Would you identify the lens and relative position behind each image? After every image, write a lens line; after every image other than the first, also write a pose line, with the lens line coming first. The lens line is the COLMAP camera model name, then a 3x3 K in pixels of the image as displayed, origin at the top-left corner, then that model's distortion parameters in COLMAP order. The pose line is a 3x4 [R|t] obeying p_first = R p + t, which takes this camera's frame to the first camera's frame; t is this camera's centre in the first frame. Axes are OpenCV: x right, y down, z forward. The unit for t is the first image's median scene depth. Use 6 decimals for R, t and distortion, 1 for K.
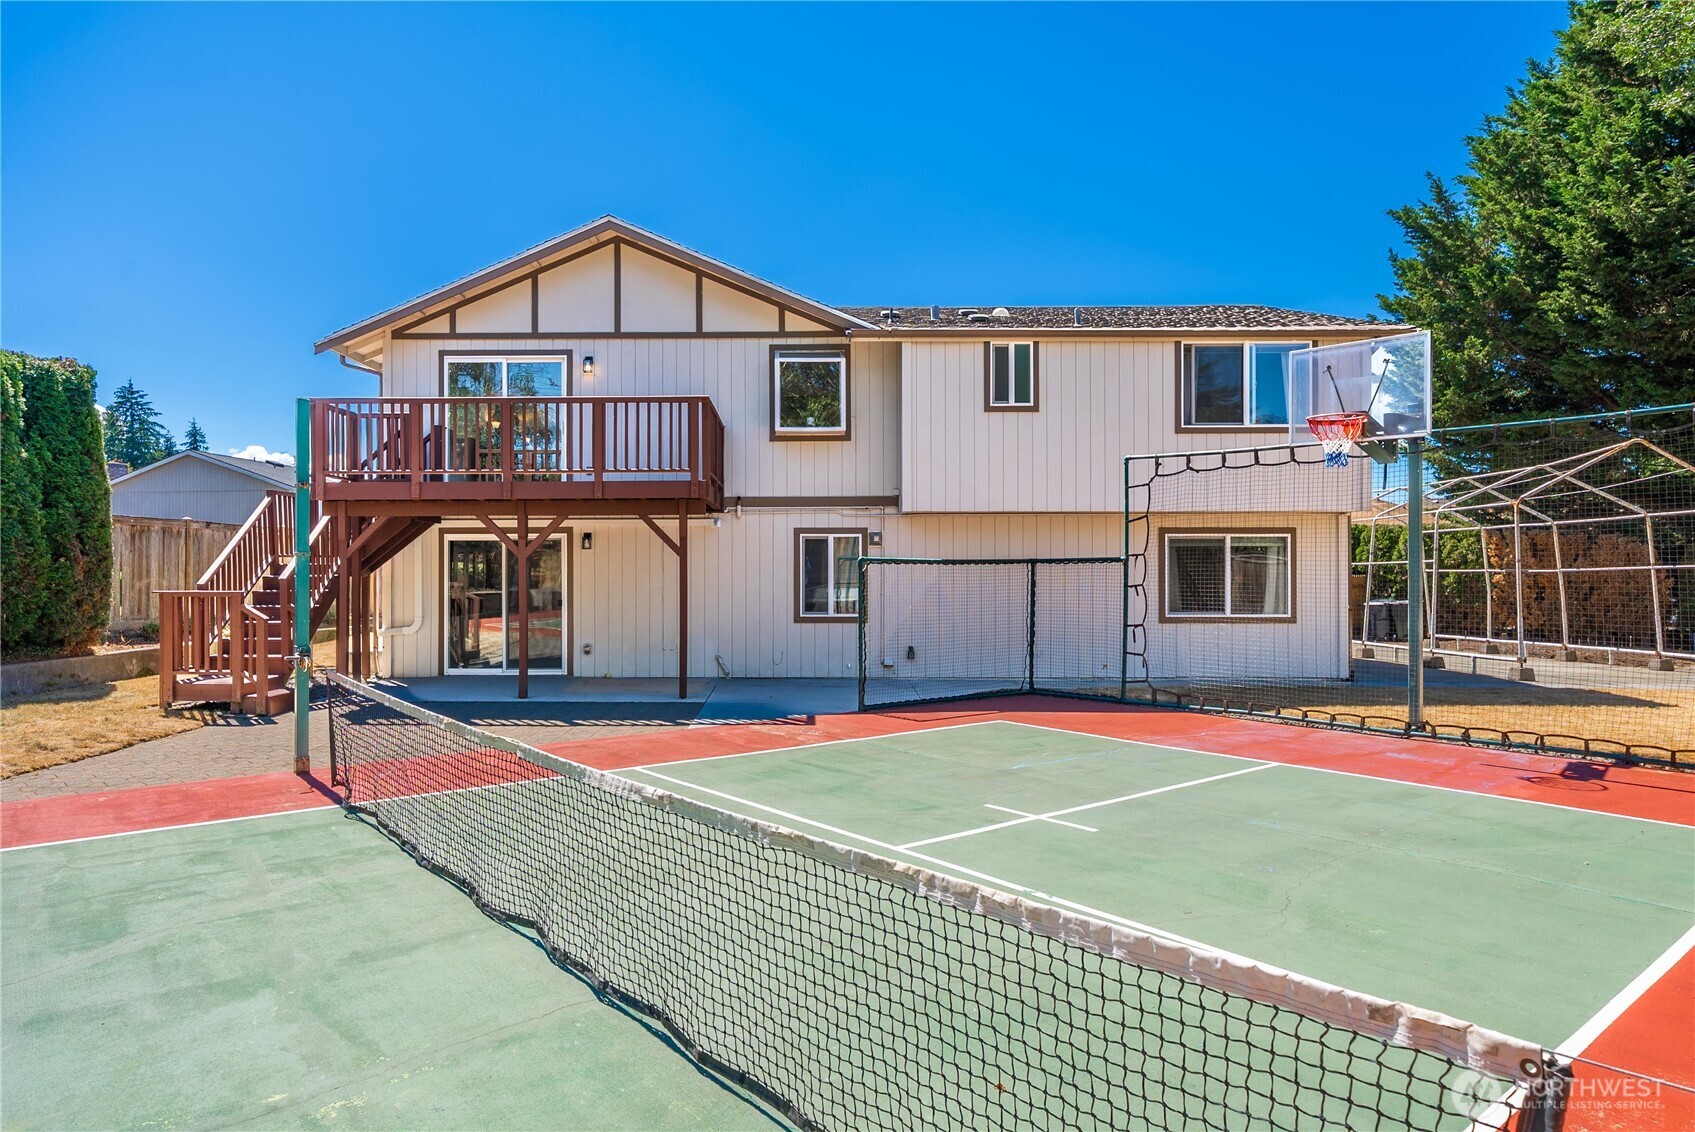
lens RADIAL K [[993.5, 0, 848.0], [0, 993.5, 559.7], [0, 0, 1]] dist [0.005433, 0.000963]
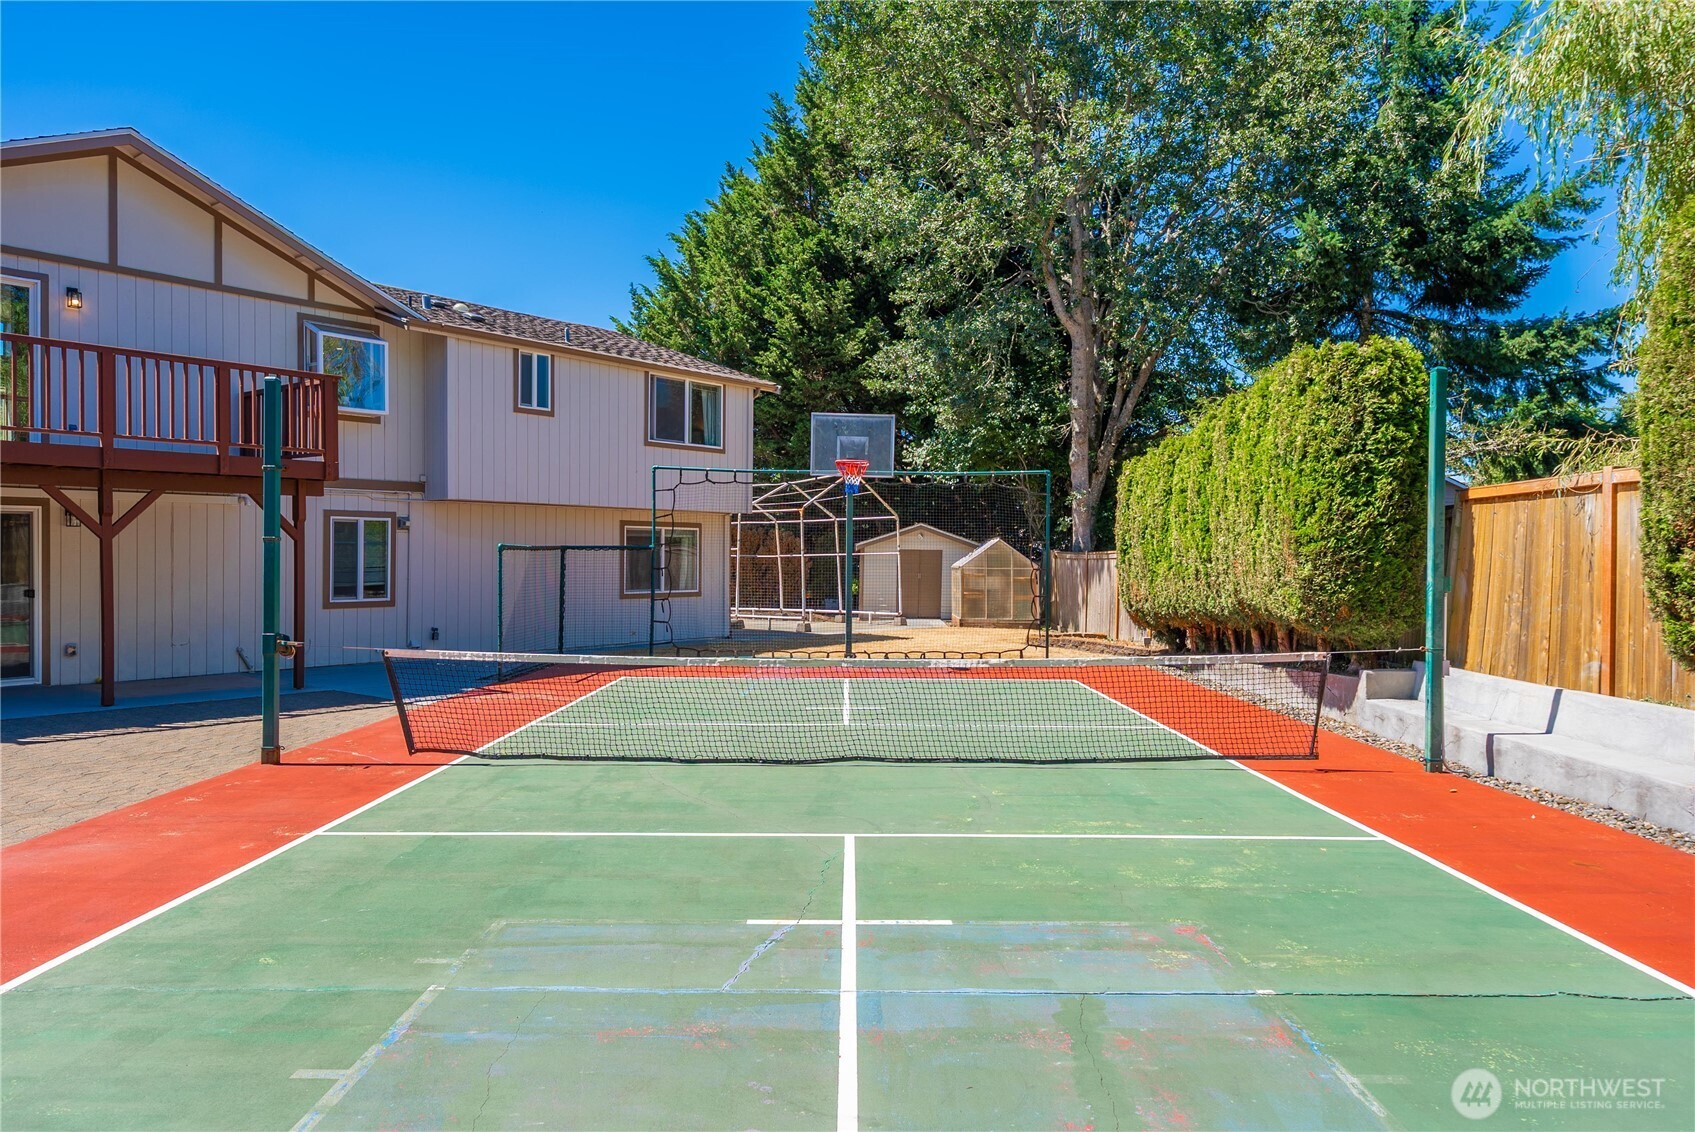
lens RADIAL K [[1167.9, 0, 847.3], [0, 1167.9, 571.6], [0, 0, 1]] dist [-0.003594, 0.000780]
pose [[0.601357, -0.007417, 0.798946, -0.649627], [-0.015664, 0.999655, 0.021070, -0.004090], [-0.798827, -0.025186, 0.601034, -0.077566]]
